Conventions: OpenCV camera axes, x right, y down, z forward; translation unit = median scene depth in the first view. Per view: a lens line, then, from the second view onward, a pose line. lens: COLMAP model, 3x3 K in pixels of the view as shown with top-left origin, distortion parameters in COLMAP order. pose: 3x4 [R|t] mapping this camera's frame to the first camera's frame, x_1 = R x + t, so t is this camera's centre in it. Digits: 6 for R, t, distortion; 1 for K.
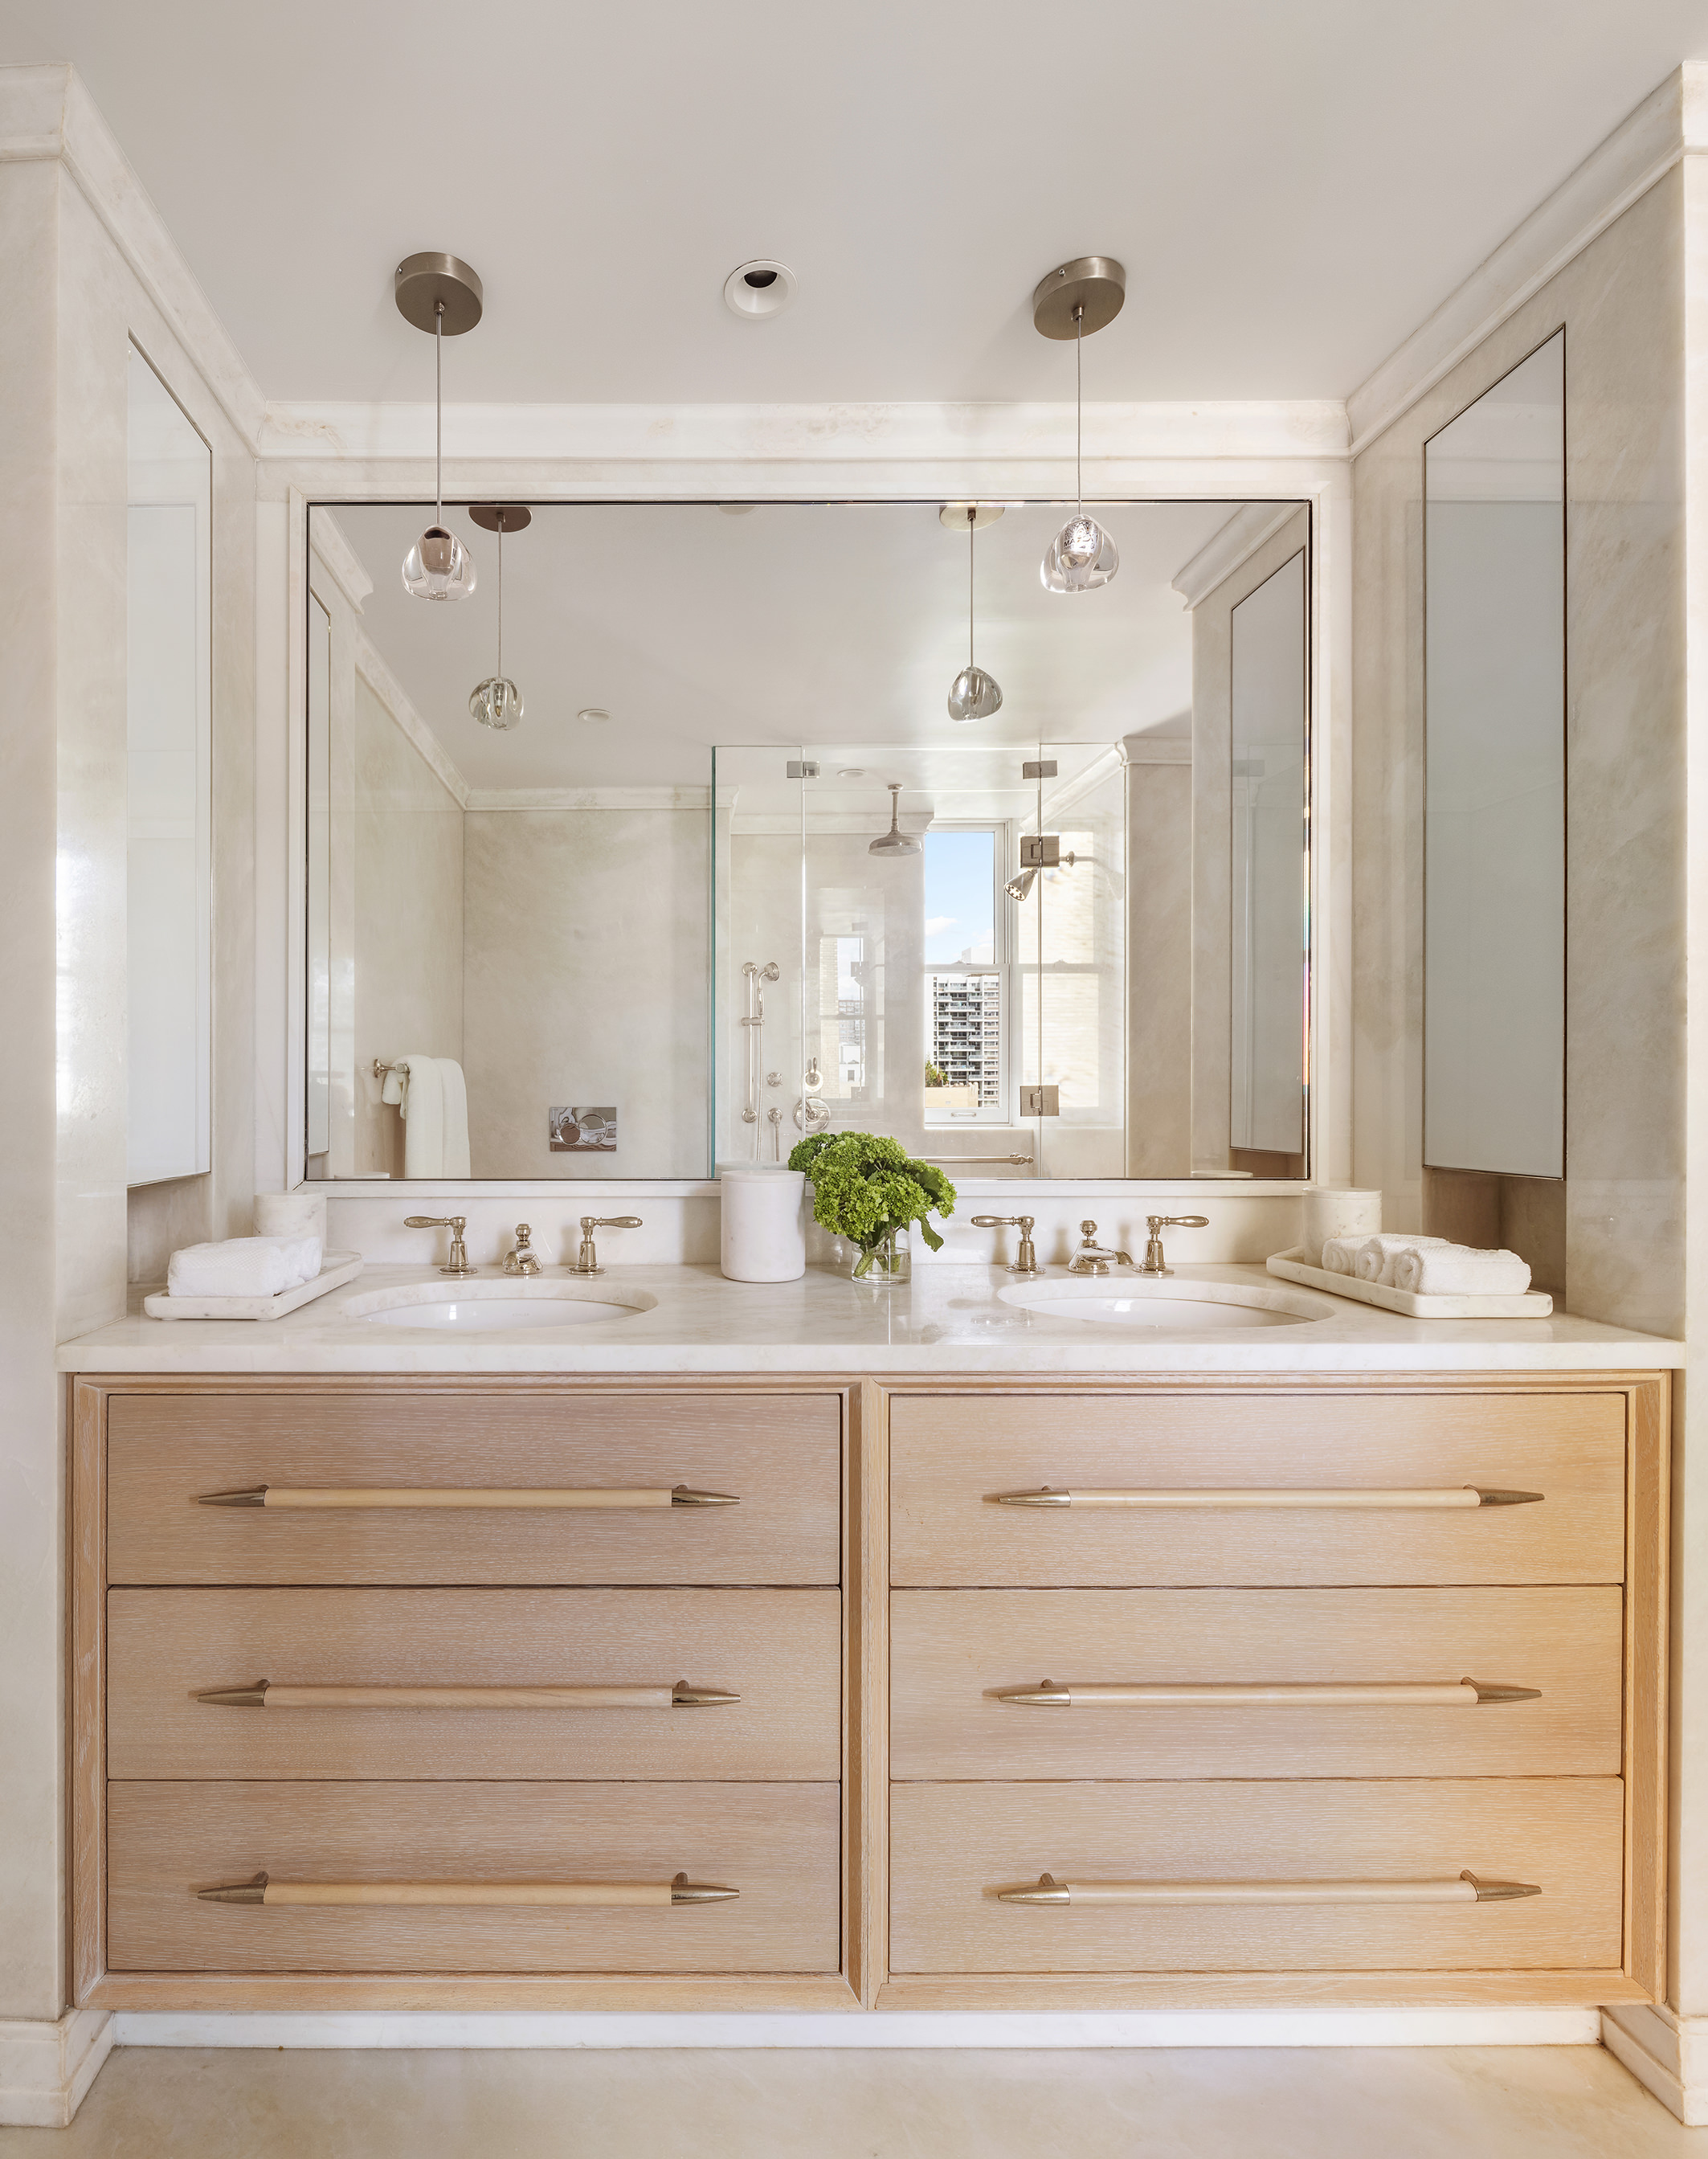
lens RADIAL K [[1040.8, 0, 683.2], [0, 1040.8, 1116.1], [0, 0, 1]] dist [-0.001057, -0.003537]
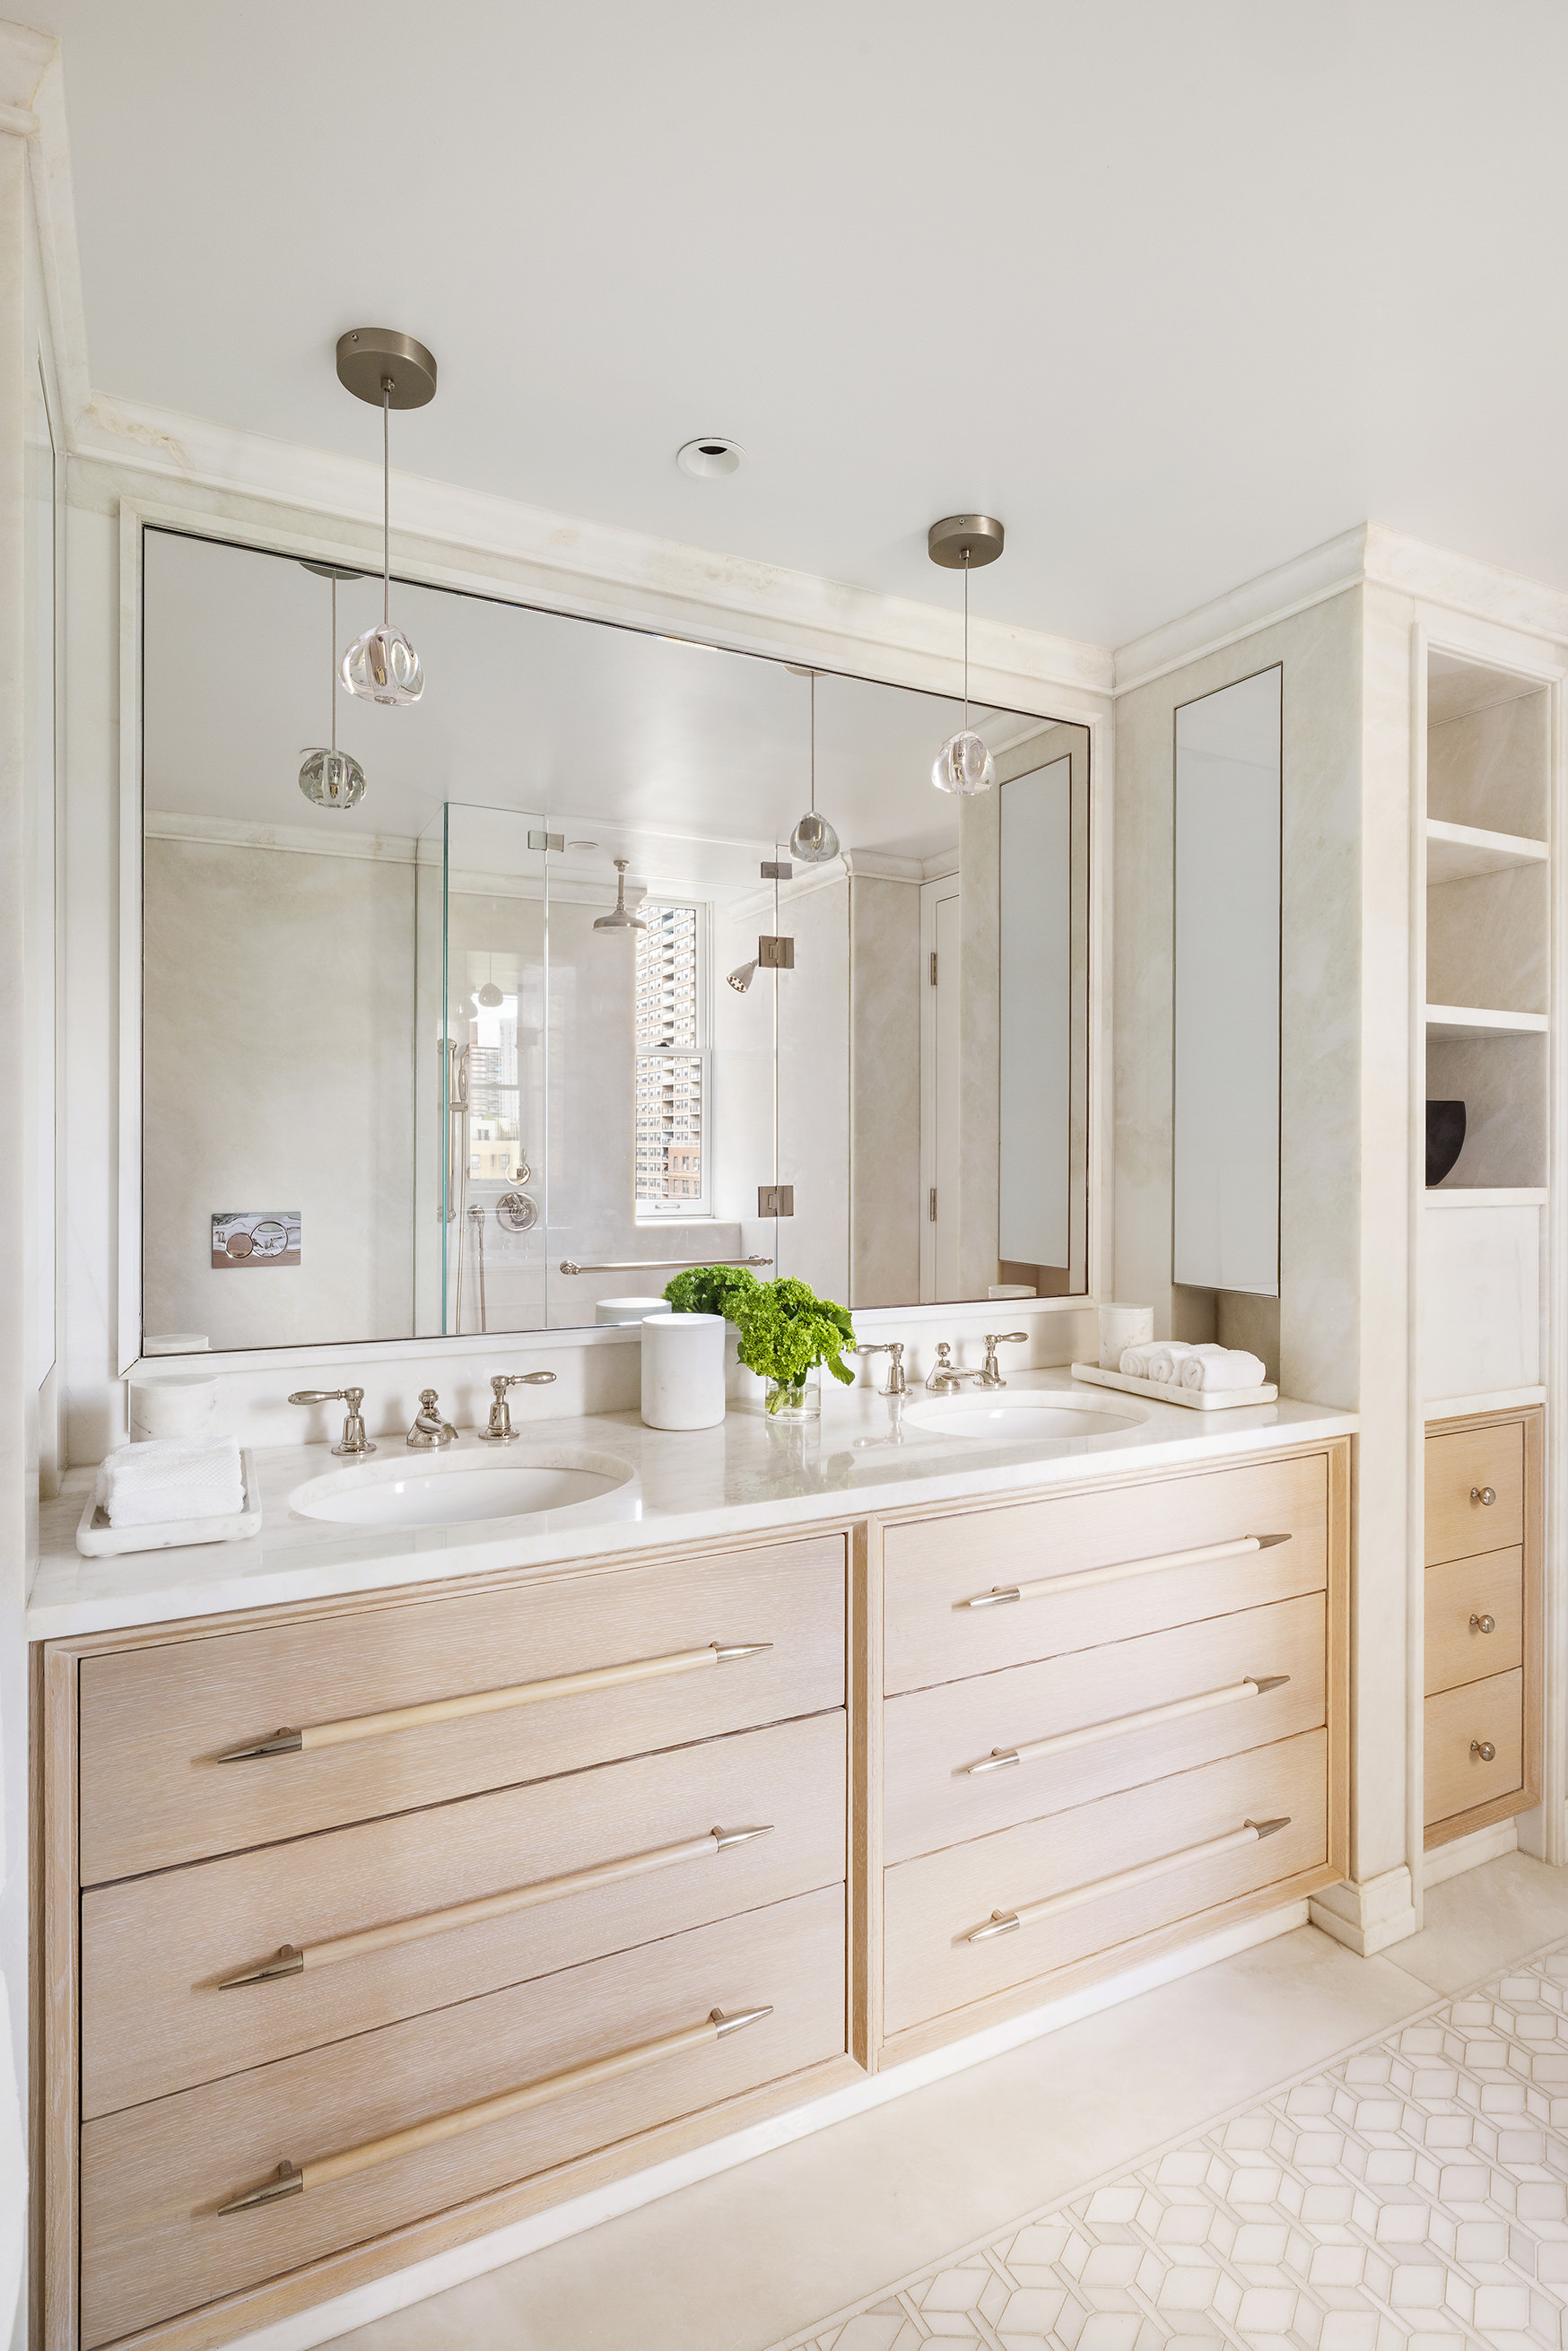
lens RADIAL K [[1215.5, 0, 789.3], [0, 1215.5, 1175.1], [0, 0, 1]] dist [-0.014754, 0.004333]
pose [[0.883173, -0.003433, 0.469036, -0.465423], [0.000725, 0.999982, 0.005955, -0.111124], [-0.469048, -0.004919, 0.883159, -0.098532]]
